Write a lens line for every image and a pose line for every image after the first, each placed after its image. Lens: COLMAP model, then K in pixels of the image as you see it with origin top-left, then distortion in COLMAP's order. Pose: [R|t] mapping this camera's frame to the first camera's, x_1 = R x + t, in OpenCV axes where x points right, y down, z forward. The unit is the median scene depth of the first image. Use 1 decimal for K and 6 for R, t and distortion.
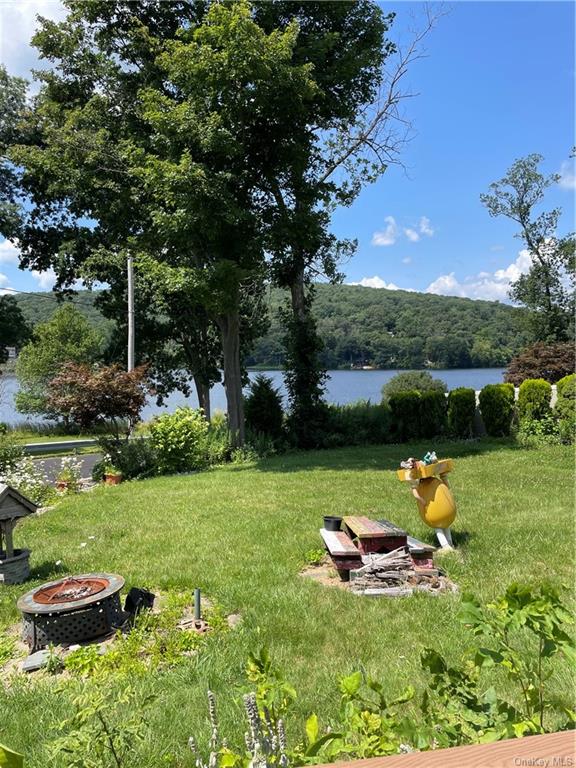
lens RADIAL K [[585.1, 0, 288.0], [0, 585.1, 379.1], [0, 0, 1]] dist [0.085625, -0.127718]
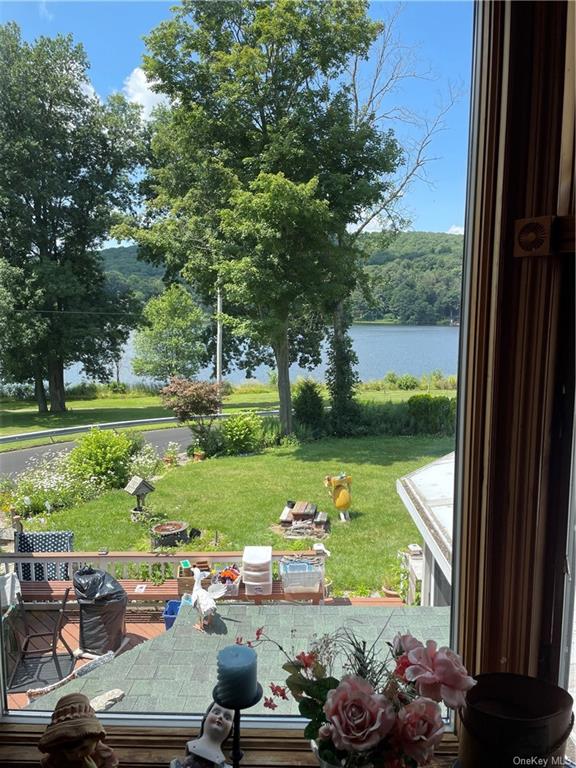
lens RADIAL K [[575.3, 0, 291.7], [0, 575.3, 380.2], [0, 0, 1]] dist [0.091271, -0.121143]
pose [[0.987077, 0.035108, -0.156354, 0.143850], [-0.022282, 0.996297, 0.083044, -0.134777], [0.158691, -0.078487, 0.984204, -0.361480]]
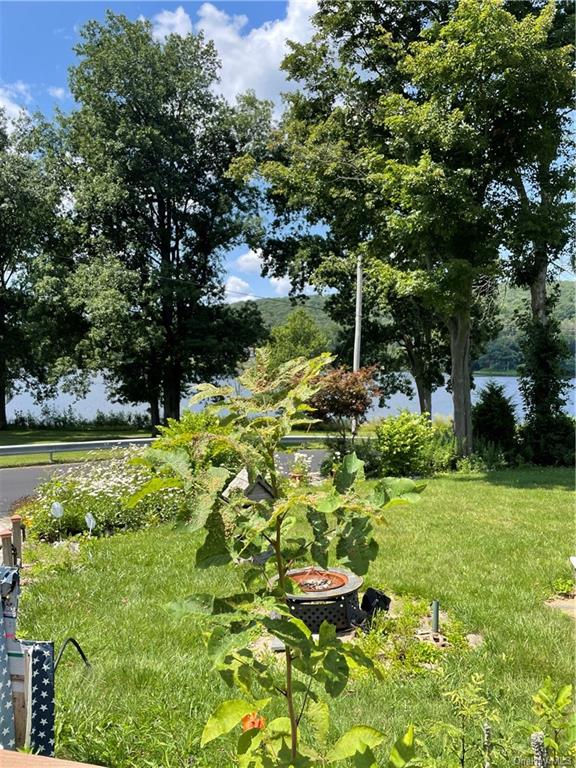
lens RADIAL K [[585.1, 0, 288.0], [0, 585.1, 379.1], [0, 0, 1]] dist [0.085625, -0.127718]
pose [[0.931938, 0.035755, -0.360851, -0.011582], [-0.037208, 0.999303, 0.002921, -0.000841], [0.360704, 0.010704, 0.932619, 0.000293]]
